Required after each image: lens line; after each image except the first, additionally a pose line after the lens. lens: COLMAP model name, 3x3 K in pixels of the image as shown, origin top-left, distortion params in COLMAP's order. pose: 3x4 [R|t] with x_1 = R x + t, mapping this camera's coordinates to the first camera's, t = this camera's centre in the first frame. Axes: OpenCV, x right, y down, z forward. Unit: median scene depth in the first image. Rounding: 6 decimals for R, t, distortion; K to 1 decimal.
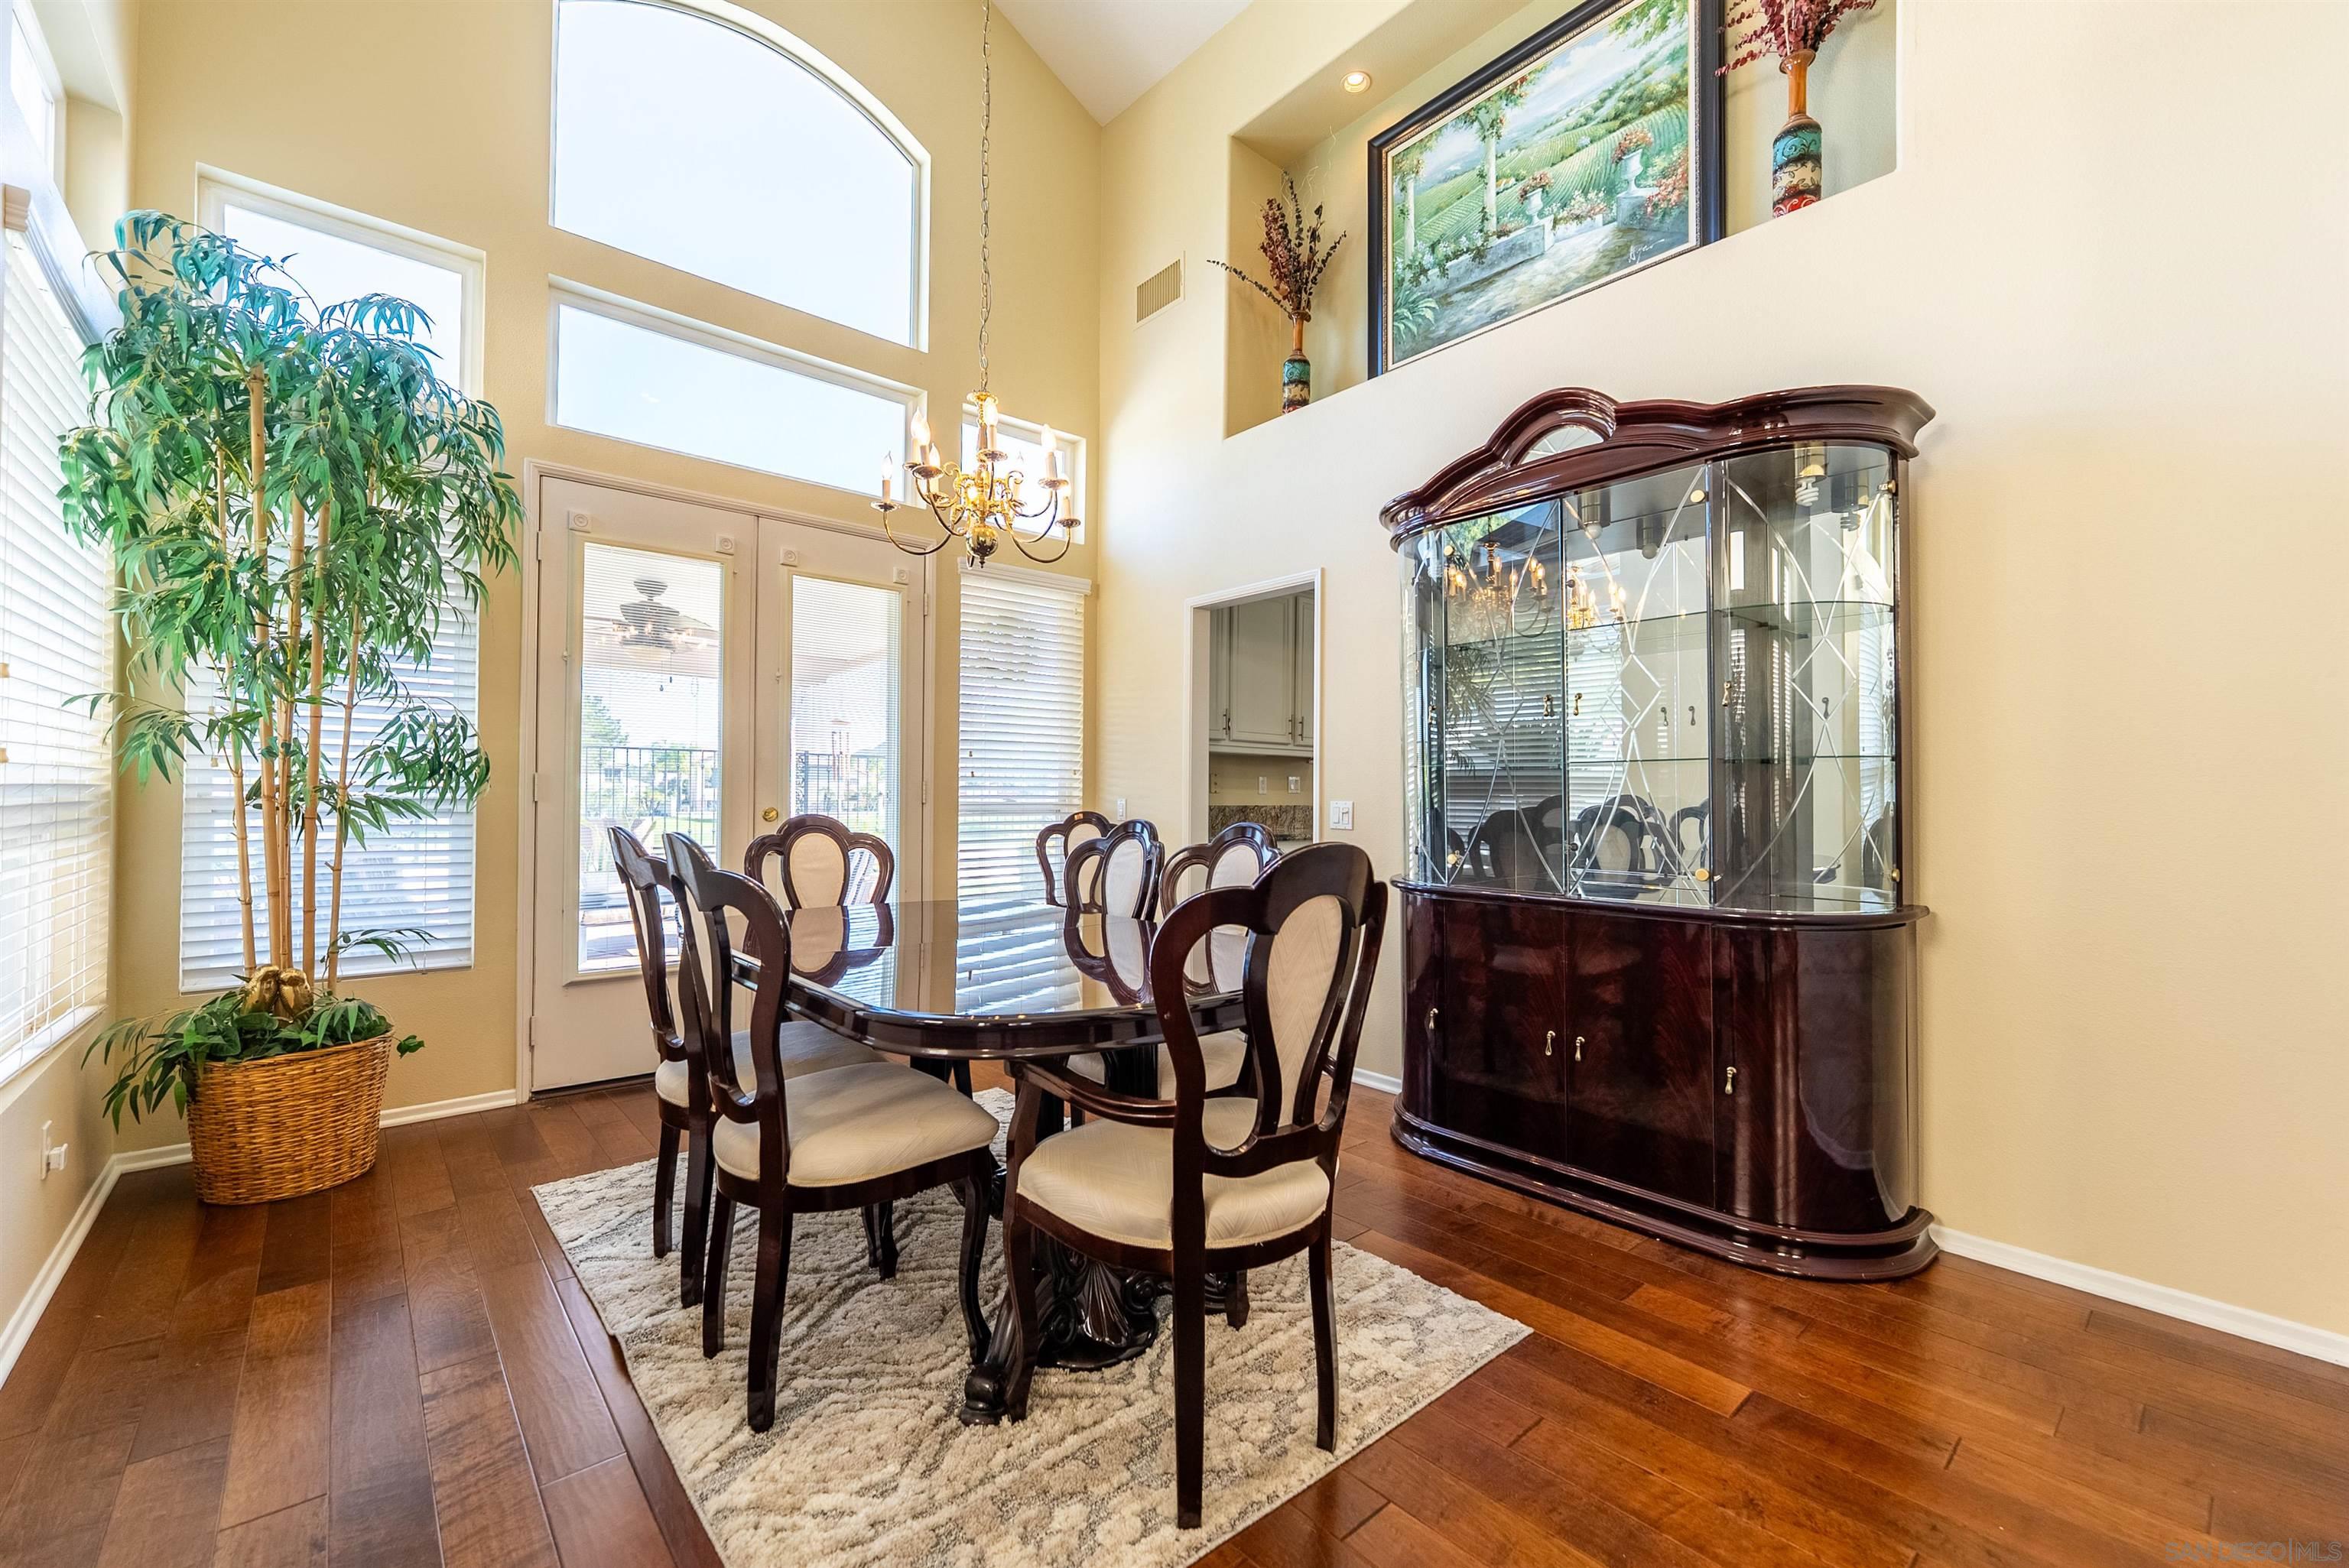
lens RADIAL K [[949.6, 0, 1179.3], [0, 949.6, 783.7], [0, 0, 1]] dist [0.001244, -0.001464]
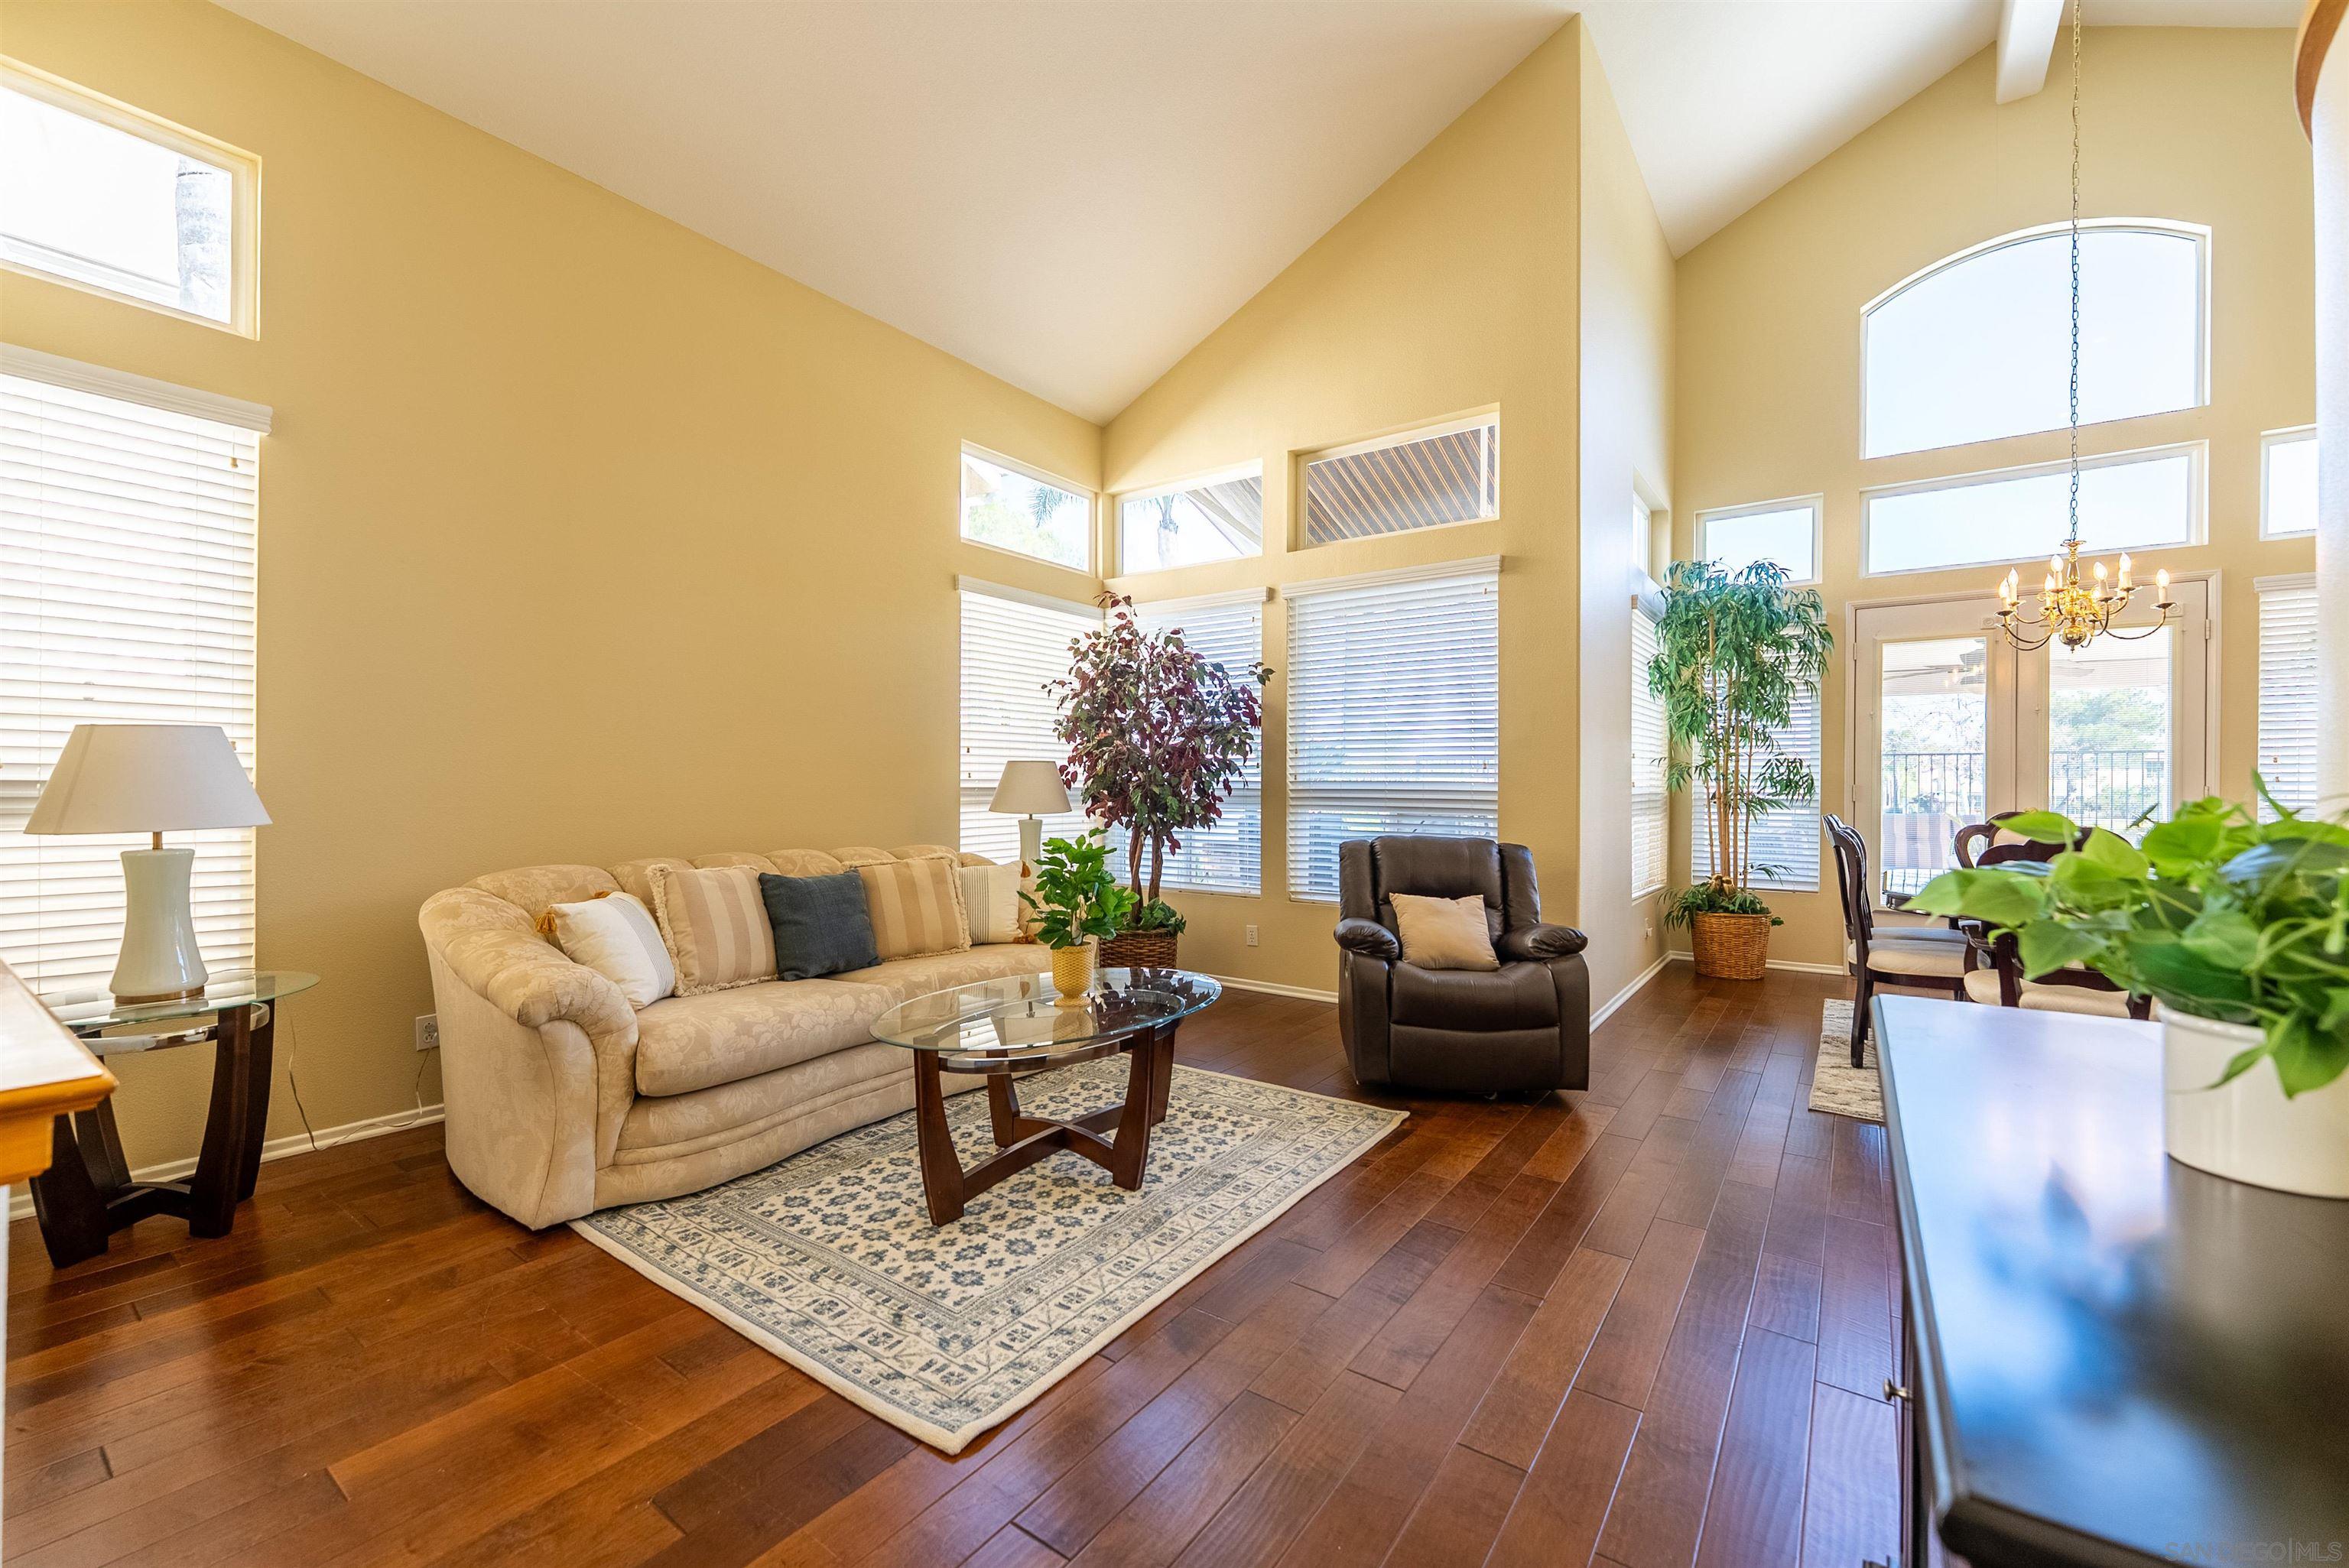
lens RADIAL K [[949.6, 0, 1183.8], [0, 949.6, 789.1], [0, 0, 1]] dist [0.001244, -0.001464]
pose [[0.218298, -0.003466, -0.975876, 0.918430], [0.006784, 0.999975, -0.002034, -0.011230], [0.975859, -0.006177, 0.218316, -0.694100]]
